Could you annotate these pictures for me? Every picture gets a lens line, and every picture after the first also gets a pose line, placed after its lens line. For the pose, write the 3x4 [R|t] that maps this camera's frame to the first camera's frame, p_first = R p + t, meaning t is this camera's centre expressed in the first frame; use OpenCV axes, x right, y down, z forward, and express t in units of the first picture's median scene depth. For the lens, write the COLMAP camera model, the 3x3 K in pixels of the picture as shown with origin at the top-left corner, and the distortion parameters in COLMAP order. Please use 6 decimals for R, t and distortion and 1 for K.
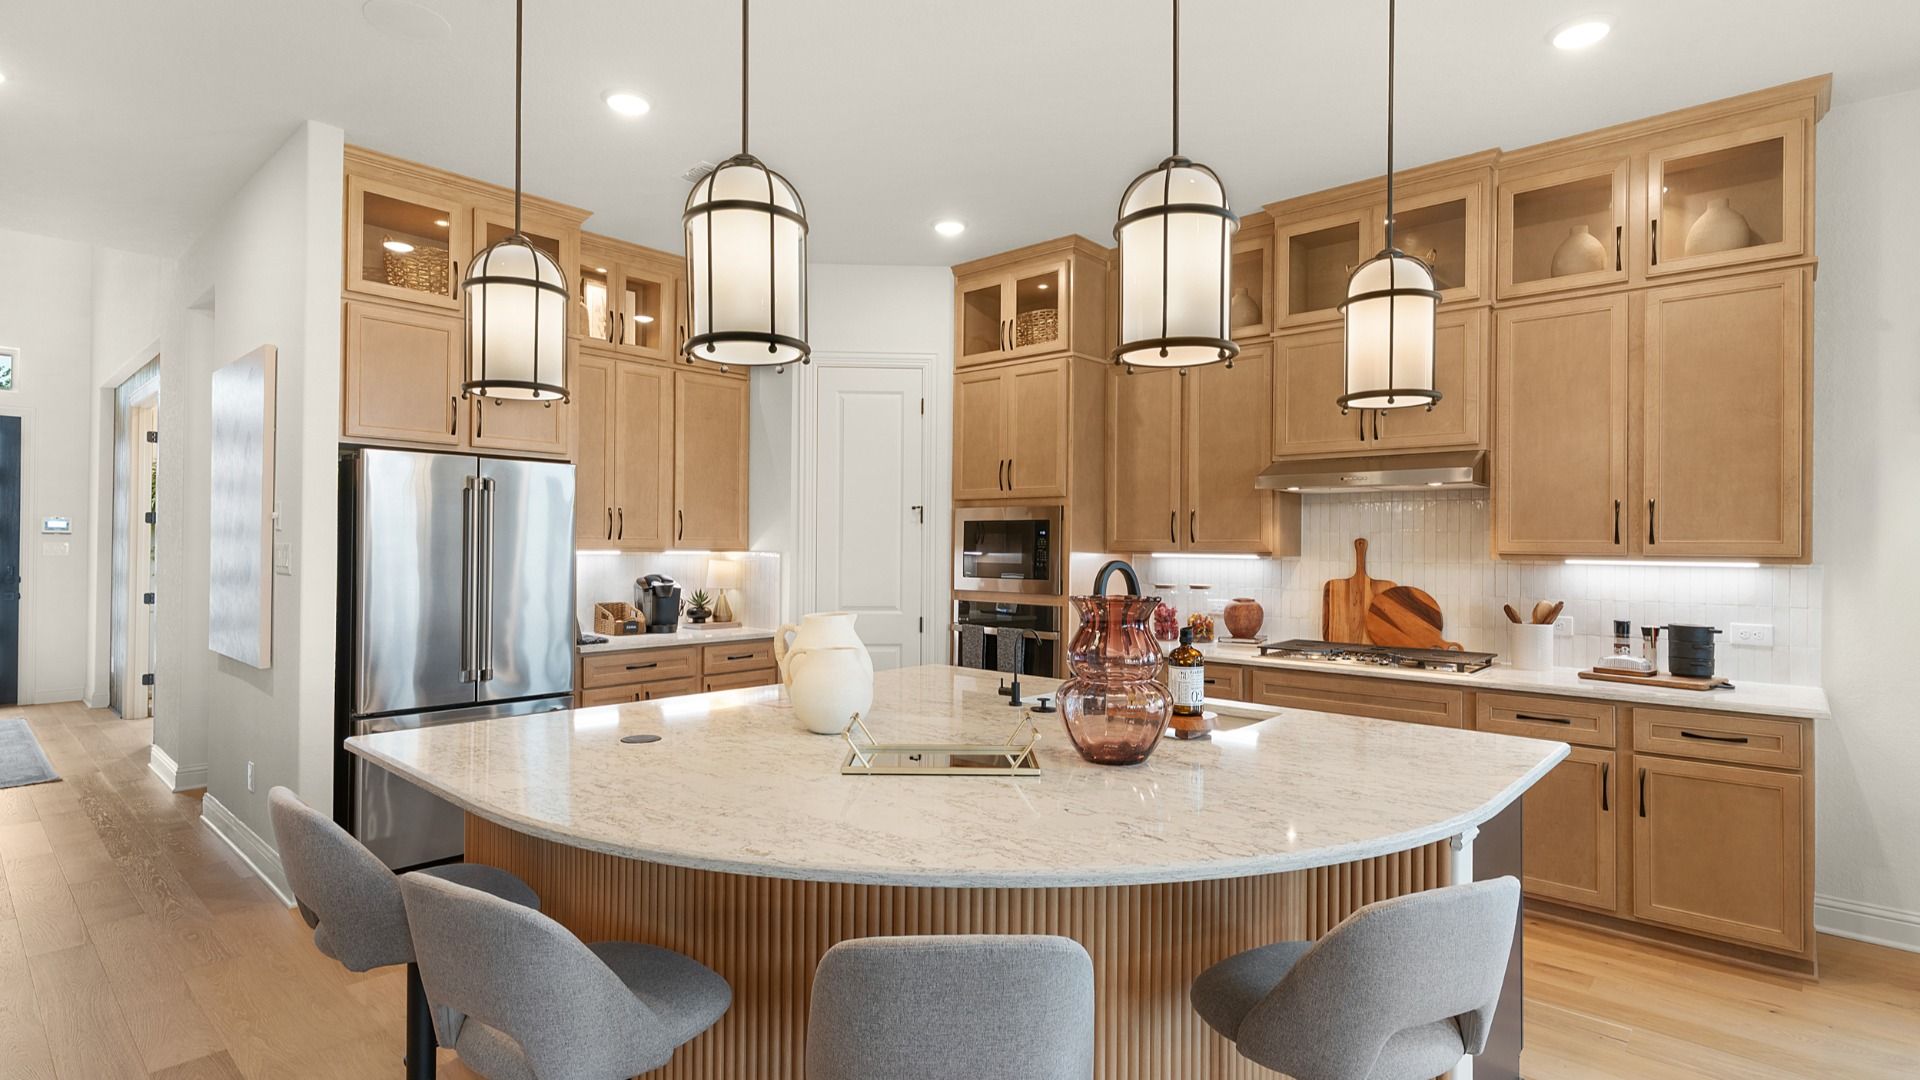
lens RADIAL K [[923.7, 0, 960.0], [0, 923.7, 540.0], [0, 0, 1]] dist [0.005440, 0.000366]
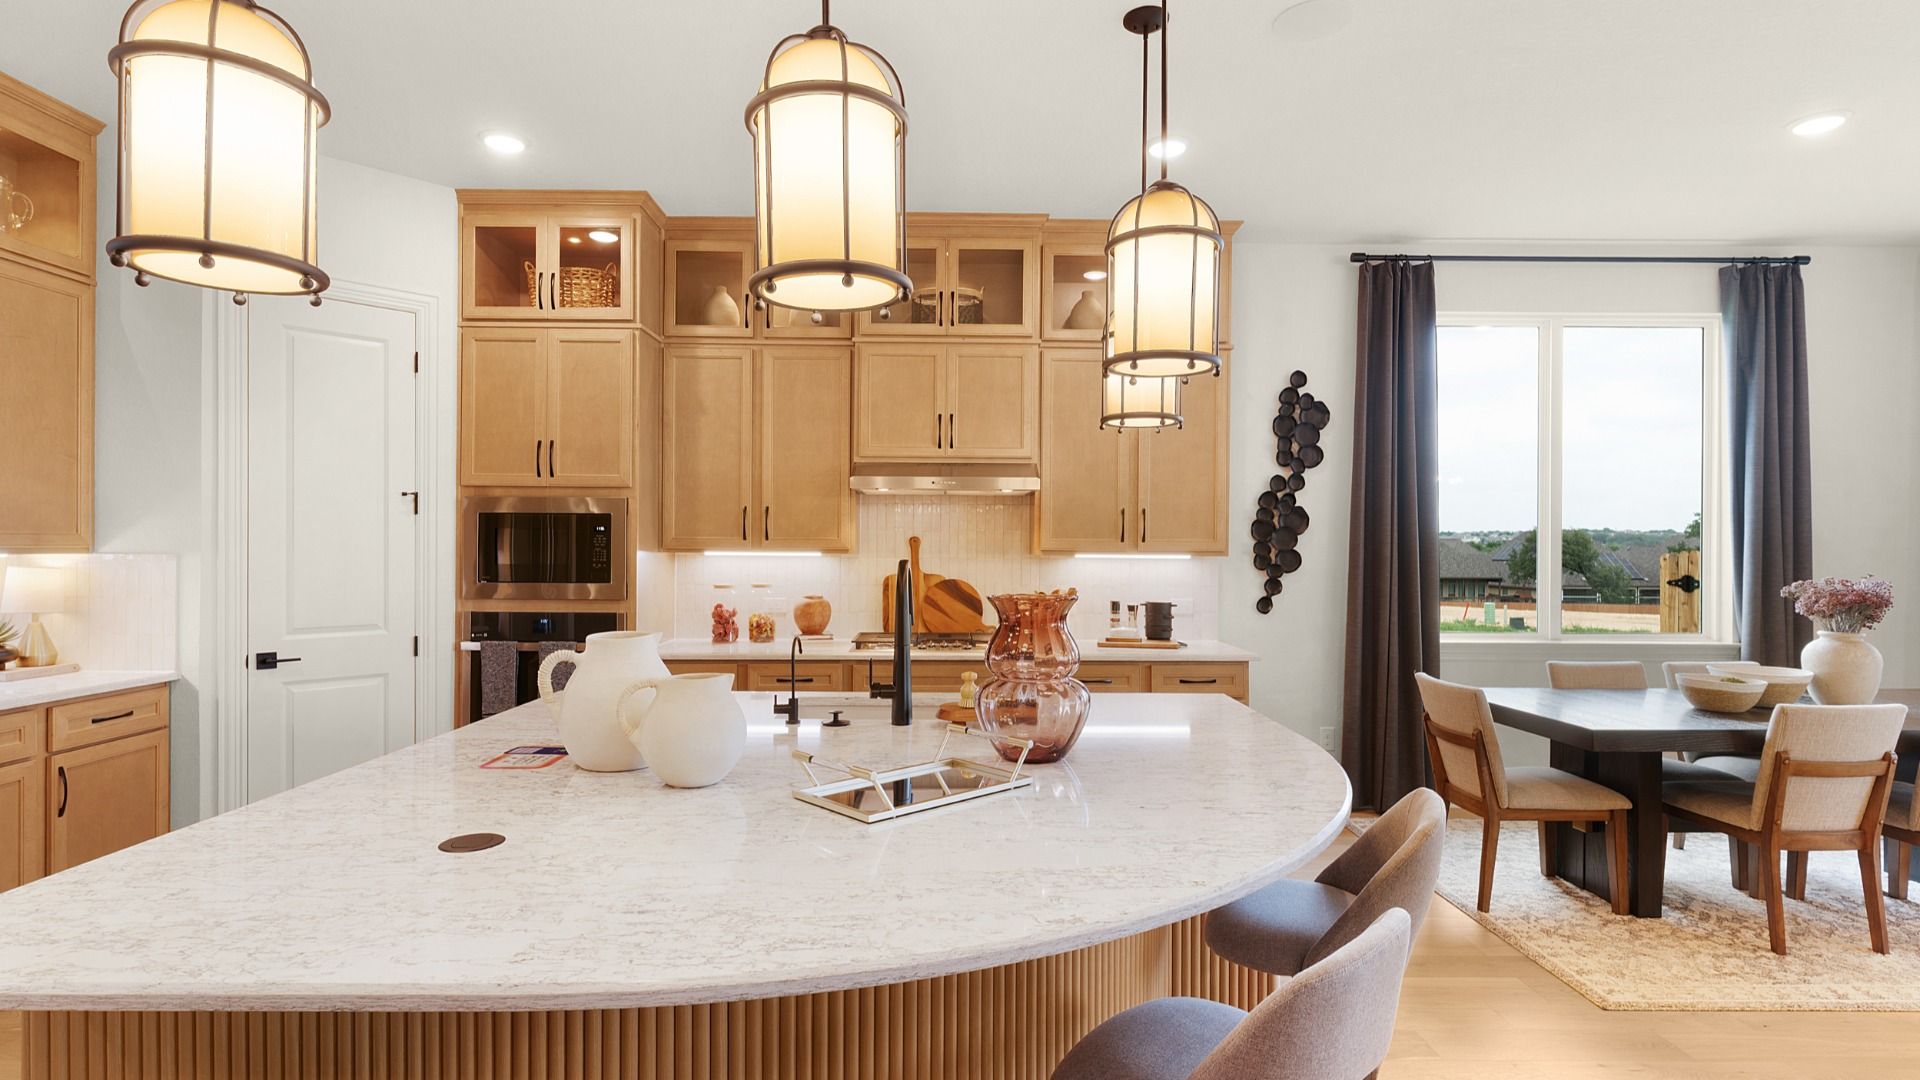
lens RADIAL K [[931.5, 0, 951.8], [0, 931.5, 549.5], [0, 0, 1]] dist [0.002883, -0.000359]
pose [[0.741264, -0.005994, 0.671187, -0.281598], [-0.003874, 0.999905, 0.013208, -0.001243], [-0.671203, -0.012391, 0.741170, 0.151067]]
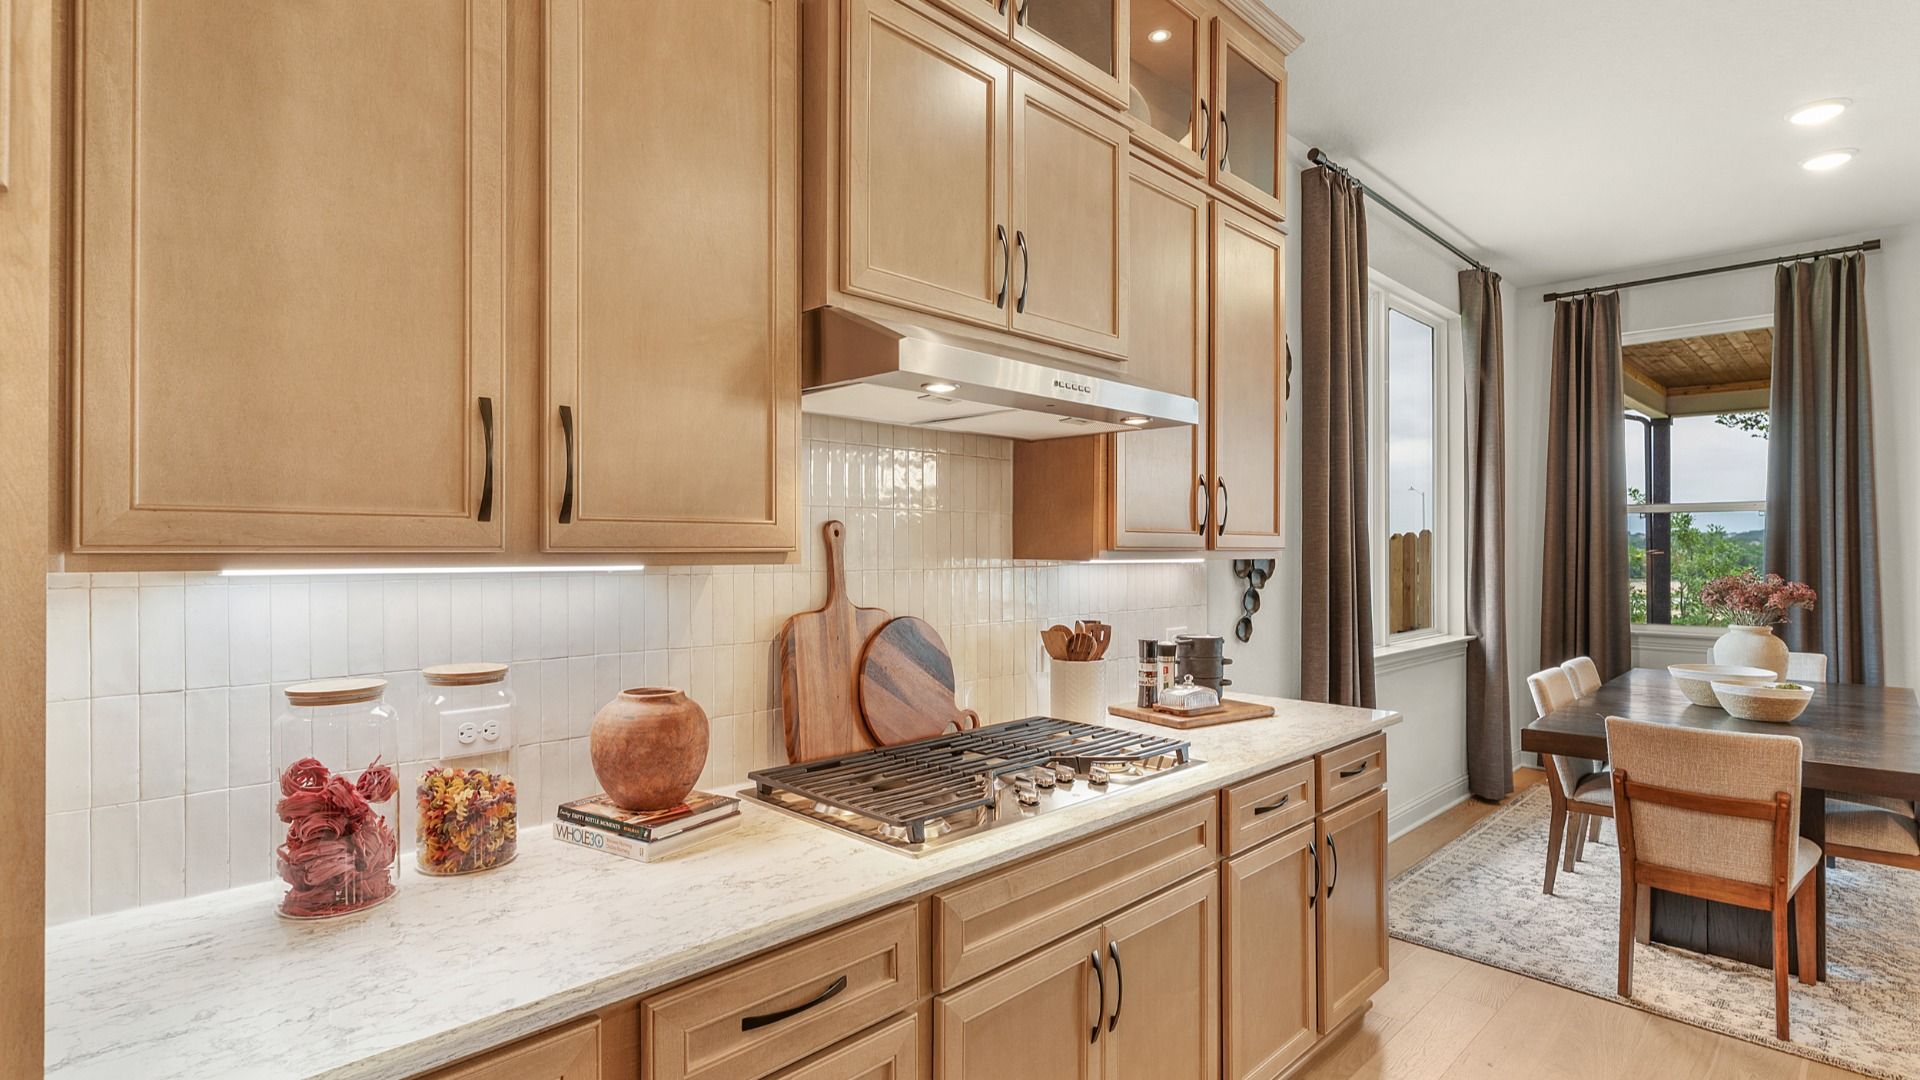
lens RADIAL K [[934.7, 0, 953.8], [0, 934.7, 545.2], [0, 0, 1]] dist [0.003707, 0.000635]
pose [[0.058915, -0.007287, 0.998236, -0.027934], [-0.010068, 0.999918, 0.007893, 0.006934], [-0.998212, -0.010515, 0.058837, 0.926341]]
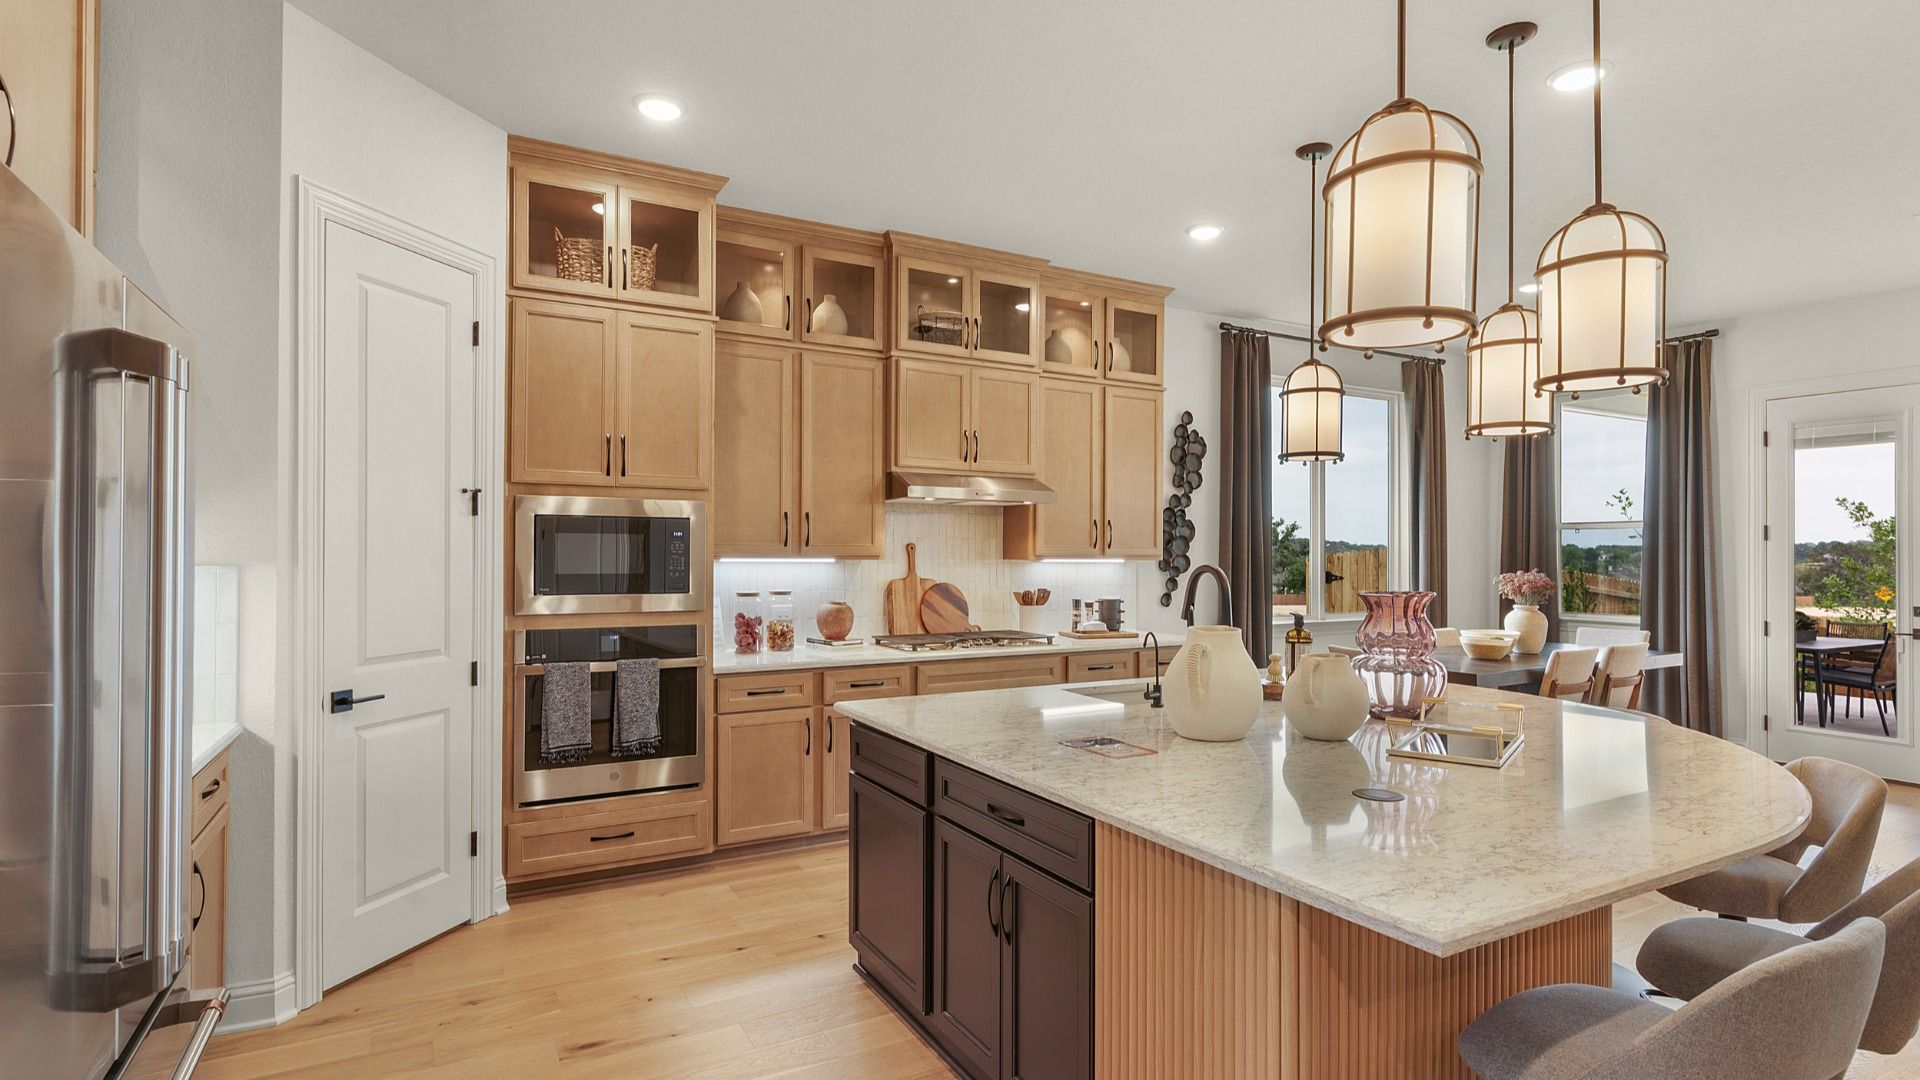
lens RADIAL K [[931.5, 0, 951.8], [0, 931.5, 549.5], [0, 0, 1]] dist [0.002883, -0.000359]
pose [[0.332004, -0.004141, 0.943269, -0.658942], [-0.007485, 0.999947, 0.007024, -0.002265], [-0.943248, -0.009393, 0.331955, 0.572719]]
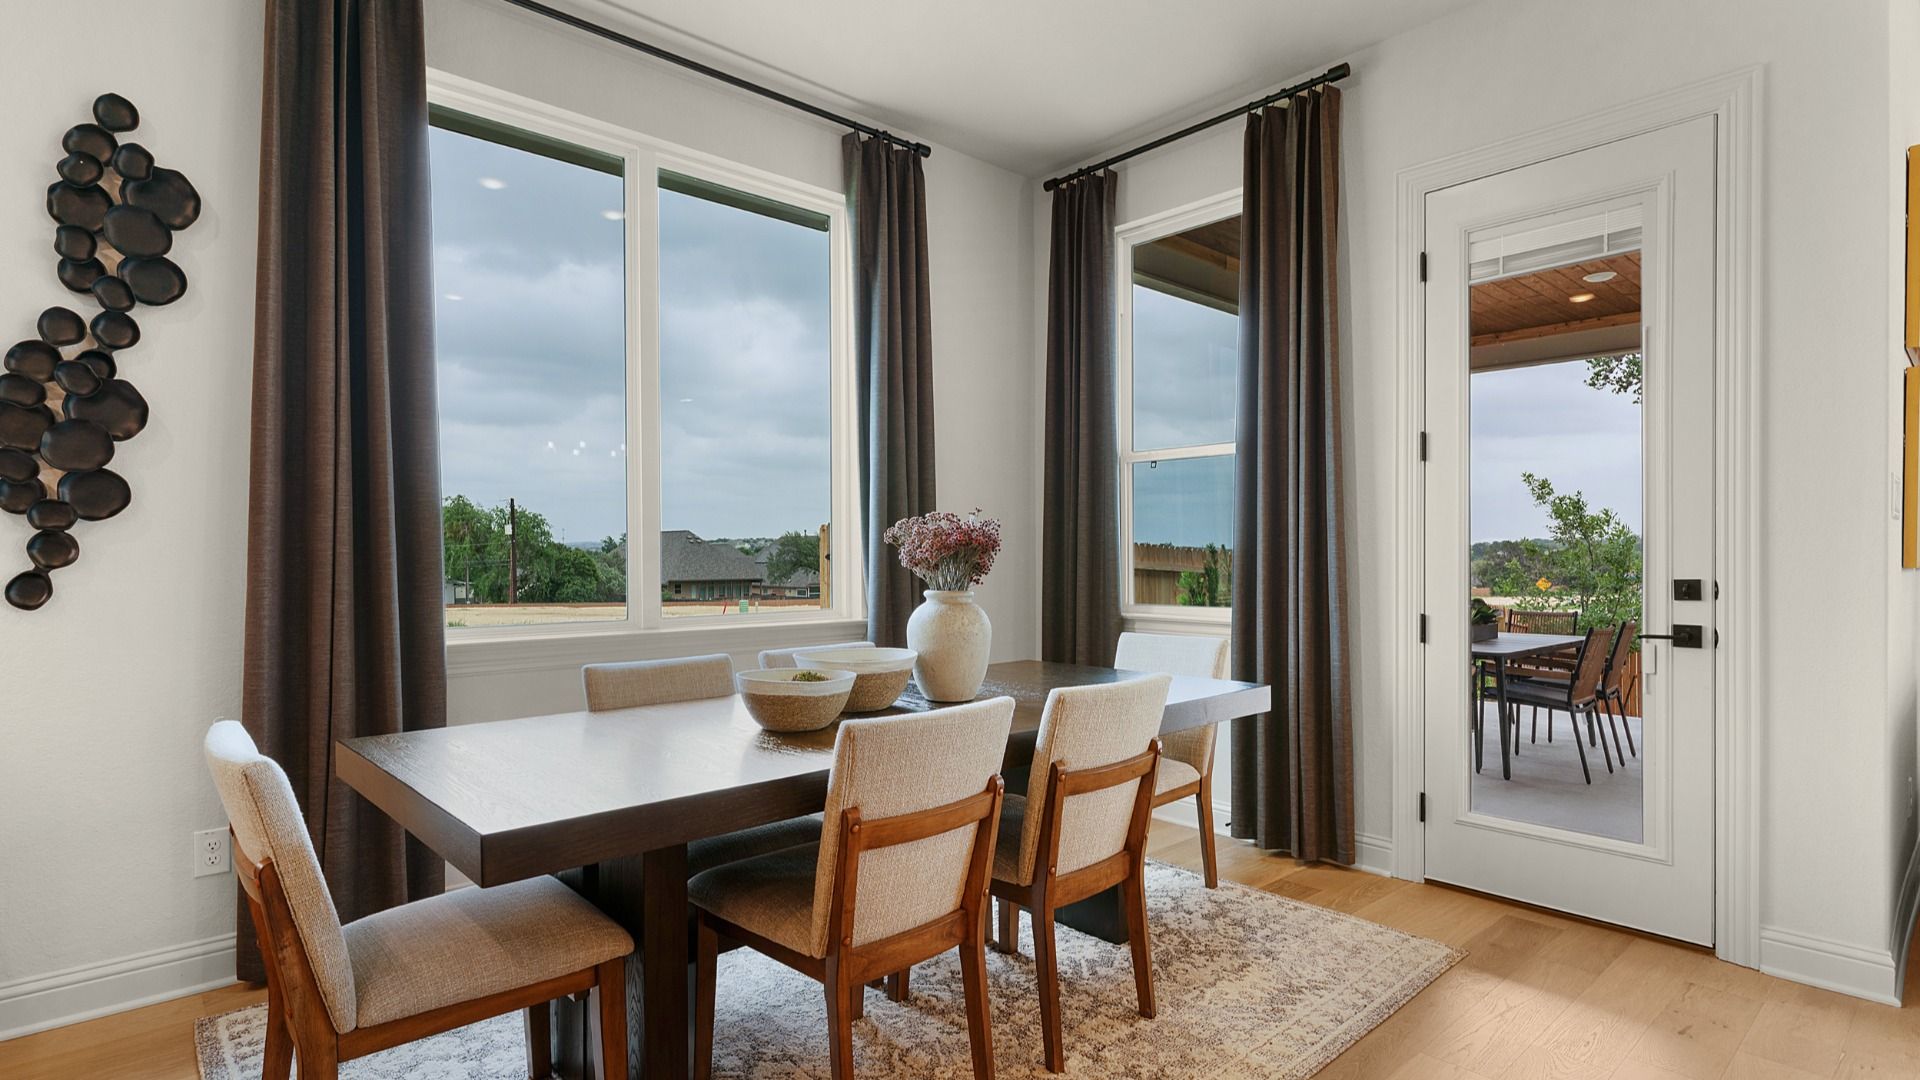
lens RADIAL K [[938.3, 0, 942.6], [0, 938.3, 564.1], [0, 0, 1]] dist [0.021189, 0.000152]
pose [[0.117248, -0.018503, 0.992930, 0.290253], [-0.002987, 0.999815, 0.018984, 0.053174], [-0.993098, -0.005191, 0.117171, 0.170410]]
